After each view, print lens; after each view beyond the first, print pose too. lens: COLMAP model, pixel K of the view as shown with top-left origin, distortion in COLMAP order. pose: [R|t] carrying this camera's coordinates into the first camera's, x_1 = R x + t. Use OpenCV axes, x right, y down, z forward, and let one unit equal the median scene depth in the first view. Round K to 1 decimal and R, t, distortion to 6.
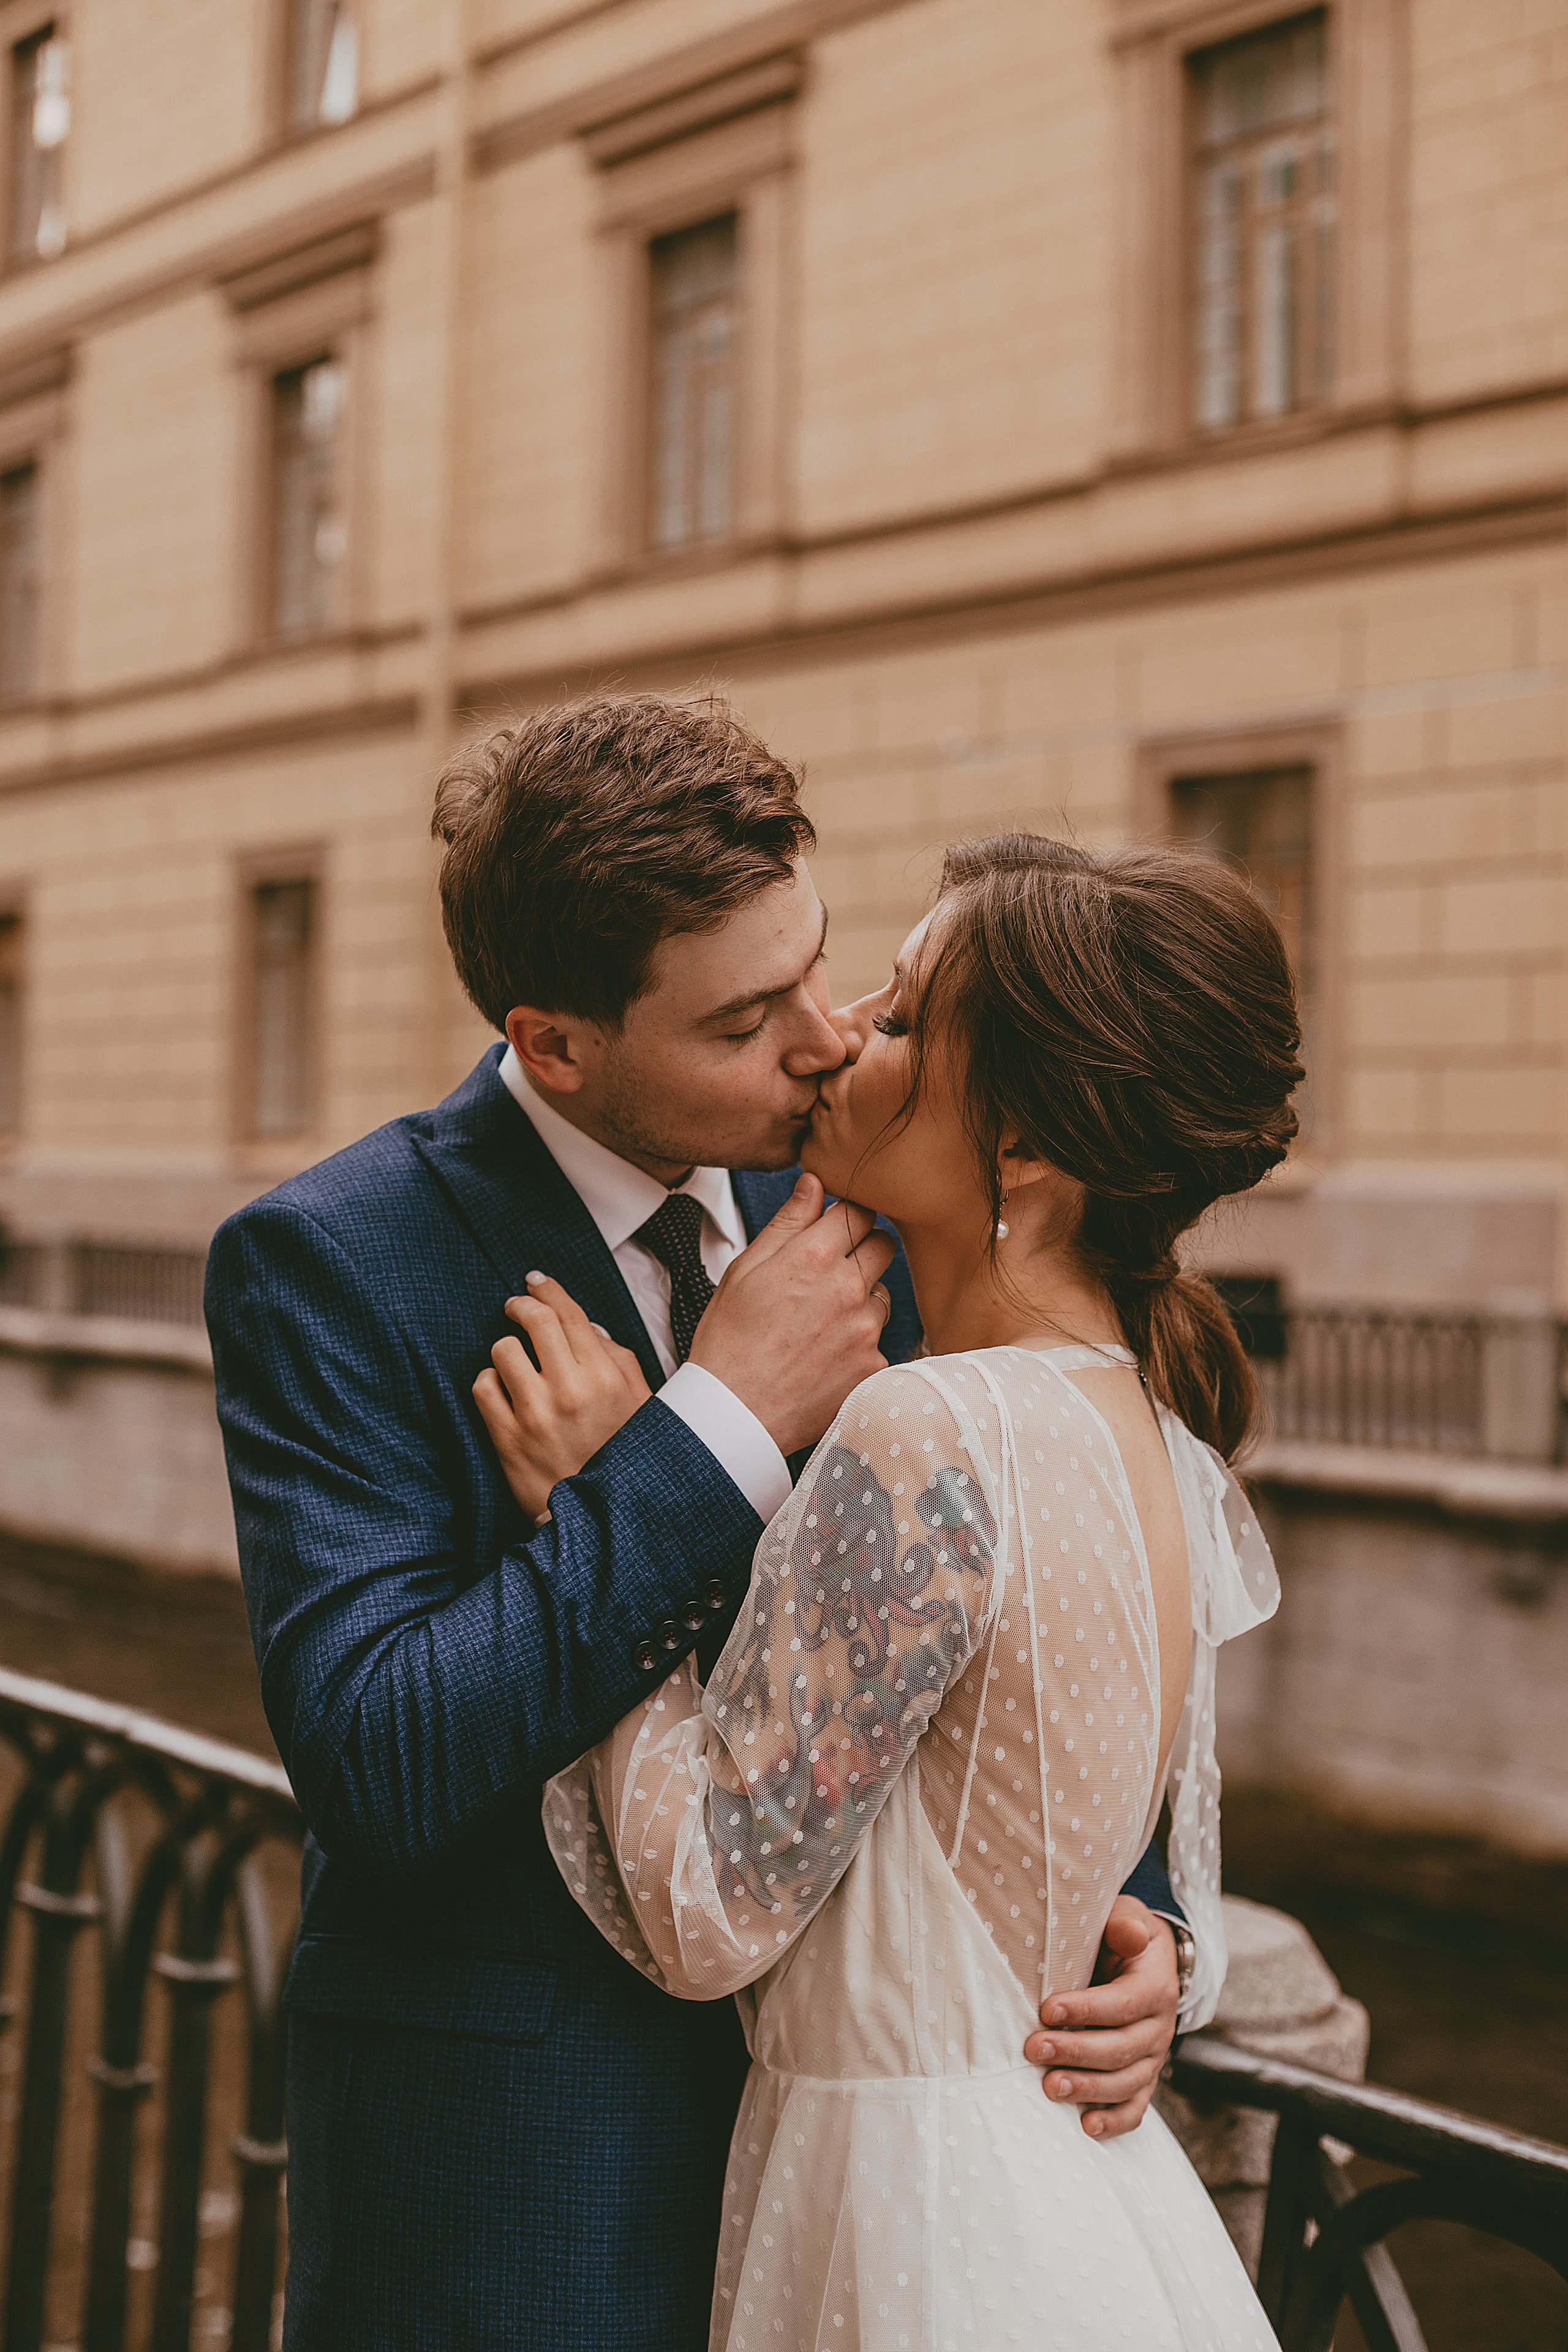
lens RADIAL K [[3185.5, 0, 784.0], [0, 3185.5, 1176.0], [0, 0, 1]] dist [-0.089690, 0.046757]
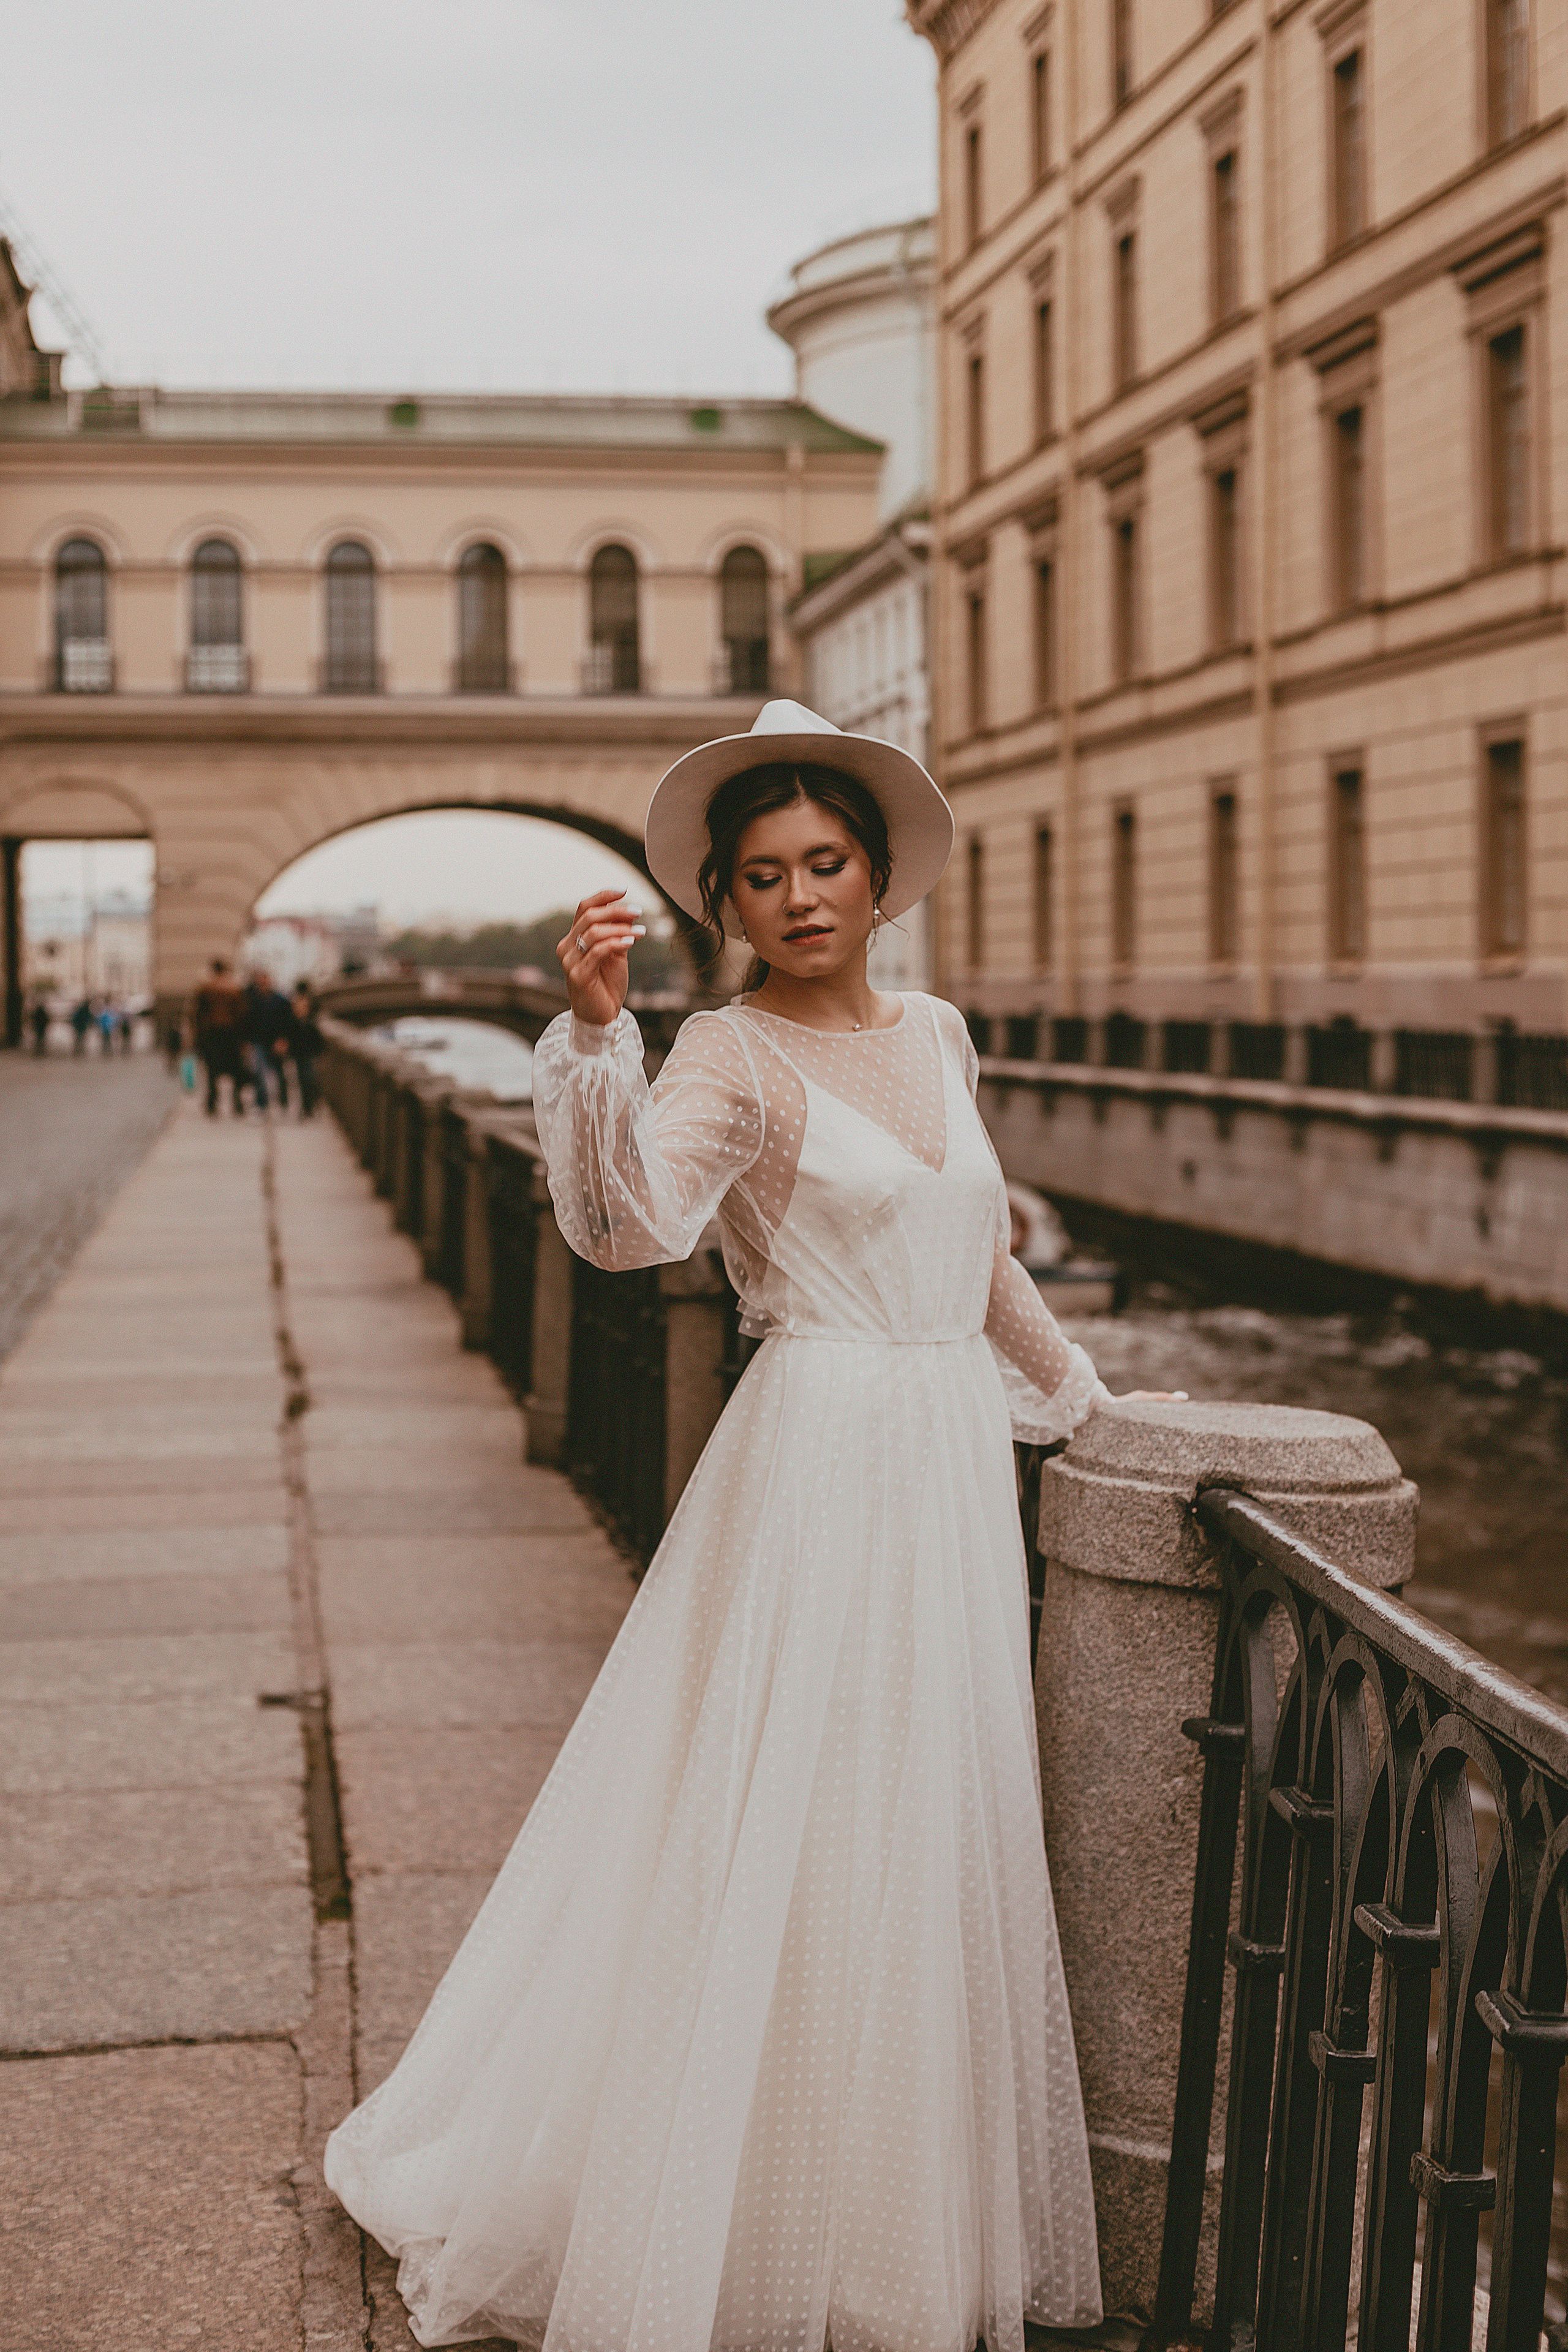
lens RADIAL K [[3447.1, 0, 782.0], [0, 3447.1, 1206.4], [0, 0, 1]] dist [-0.136552, 0.092221]
pose [[0.863000, 0.000826, -0.505203, 0.406420], [0.032034, 0.997897, 0.056352, 0.006906], [0.504187, -0.064816, 0.861159, -0.483492]]
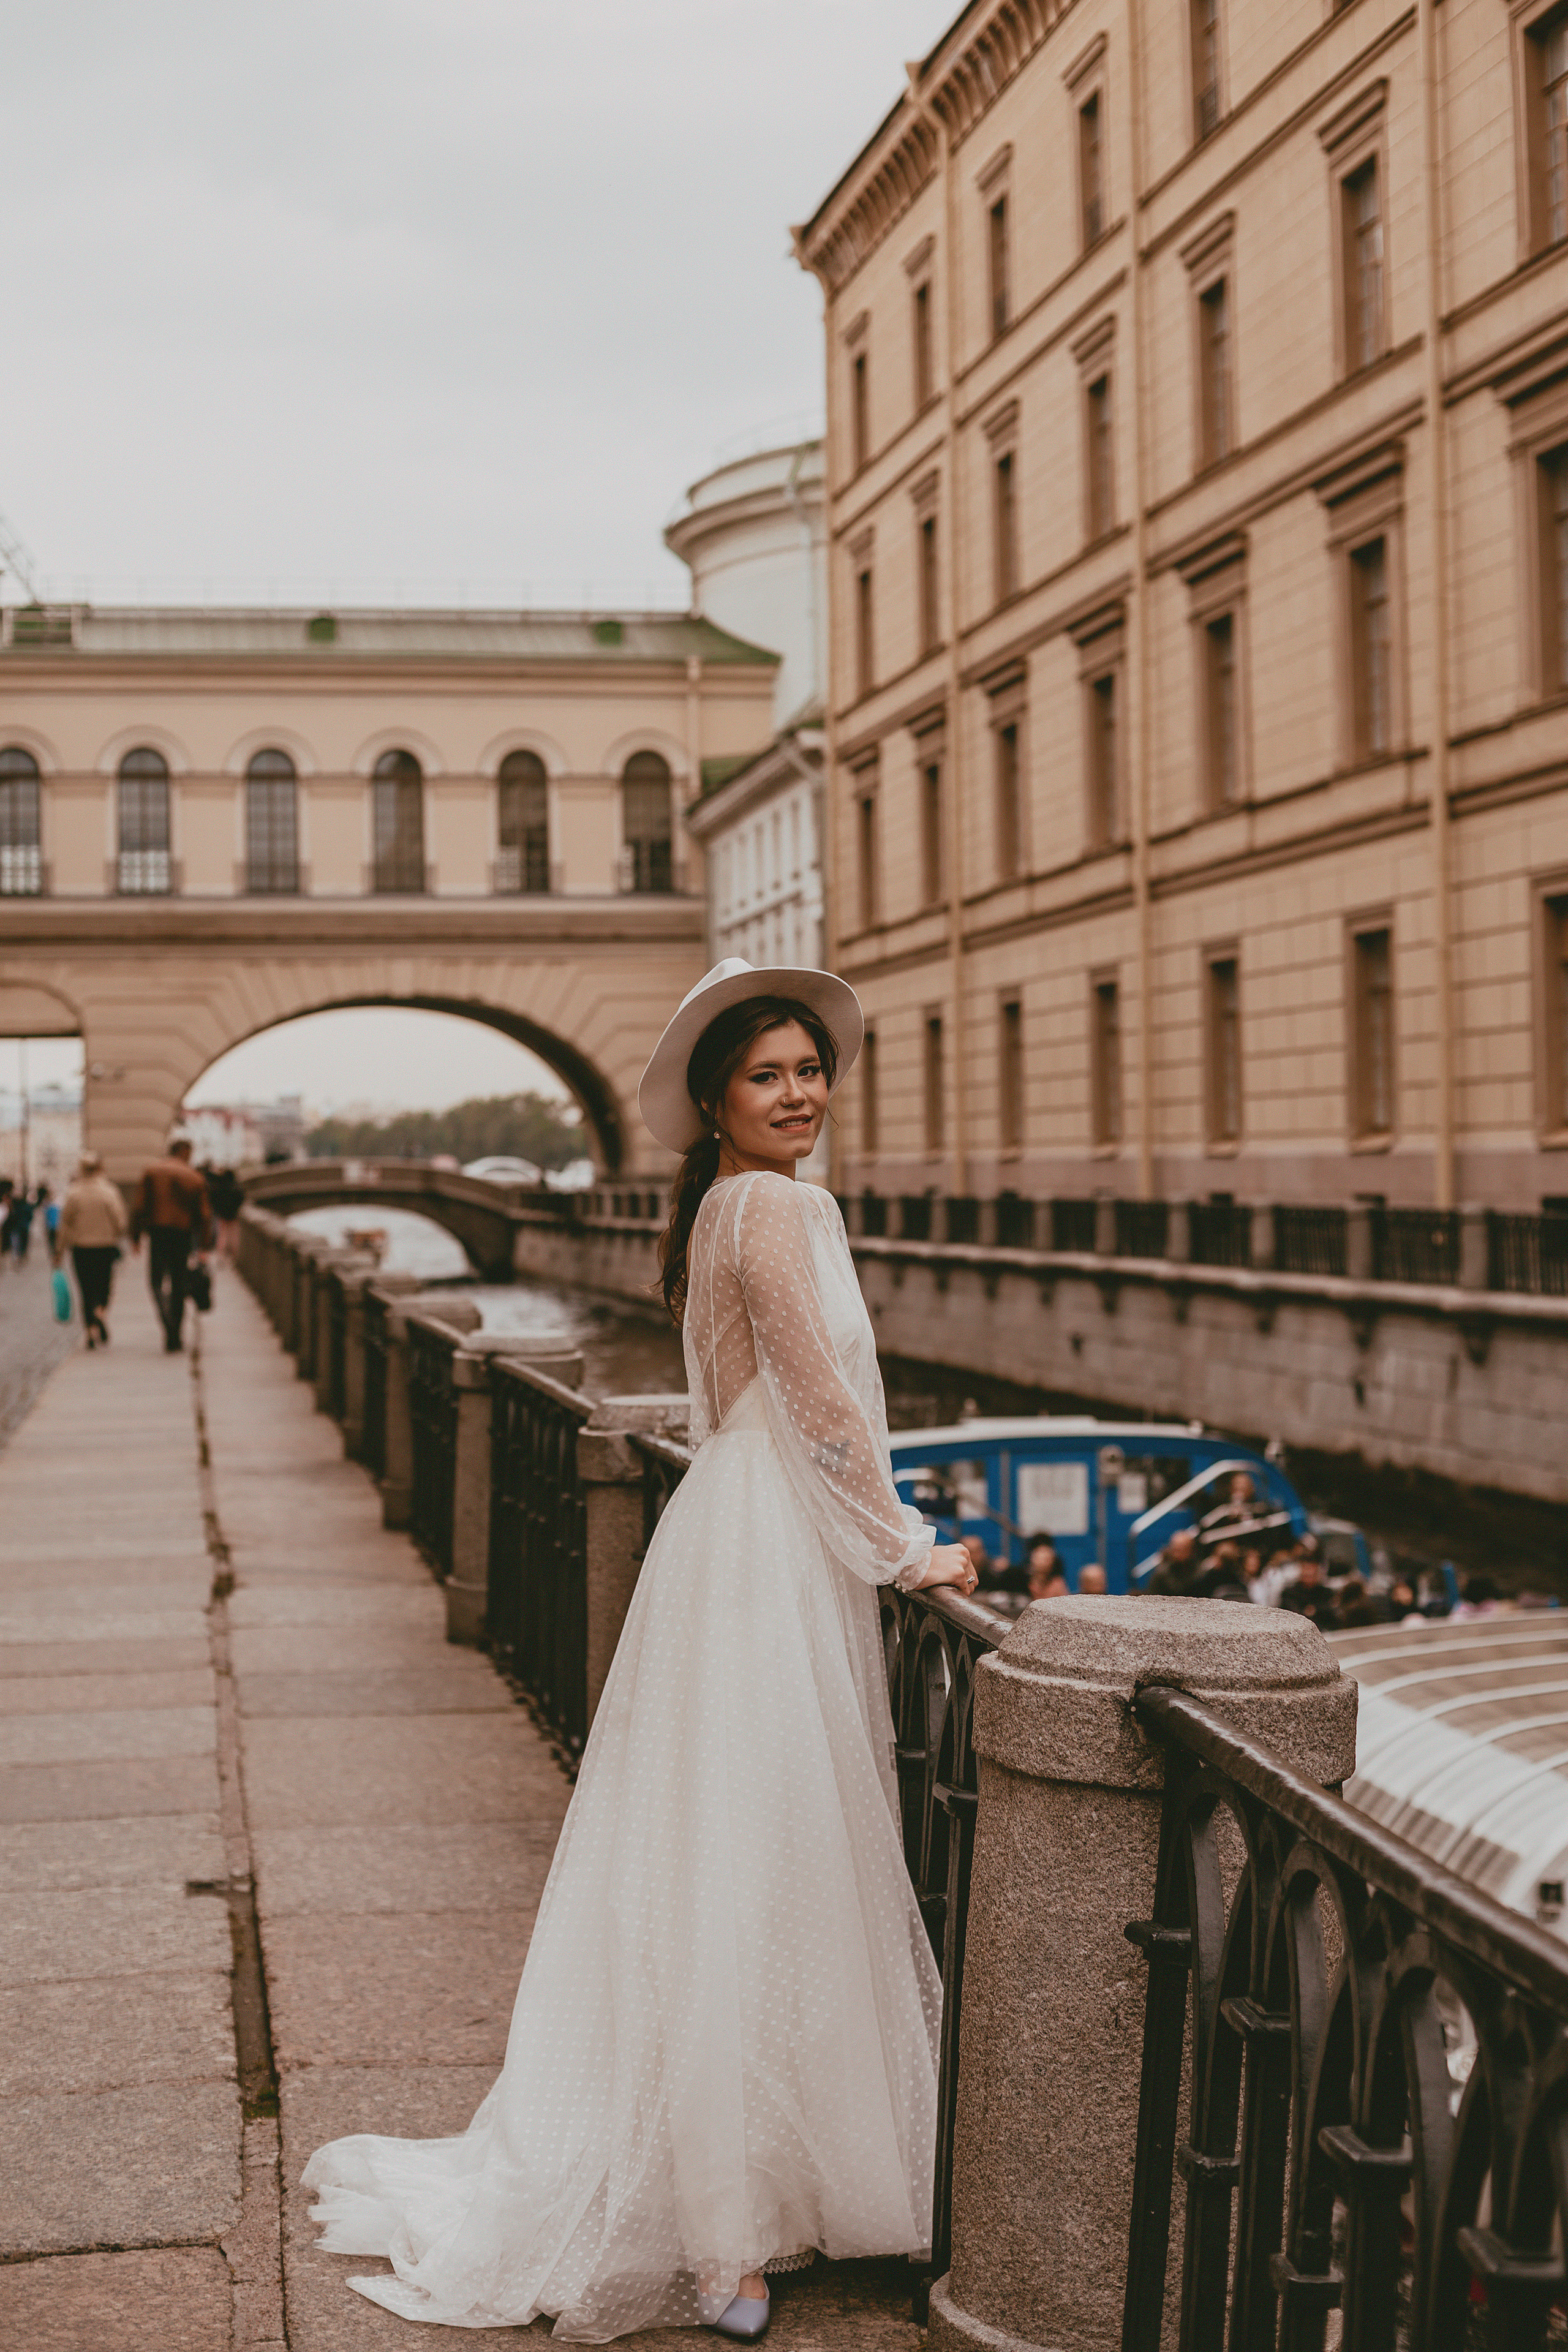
lens RADIAL K [[3248.4, 0, 775.8], [0, 3248.4, 1292.9], [0, 0, 1]] dist [-0.137349, 0.109751]
pose [[0.876799, -0.020915, -0.480403, 0.396890], [0.041272, 0.998640, 0.031849, 0.006003], [0.479083, -0.047752, 0.876470, -0.470259]]
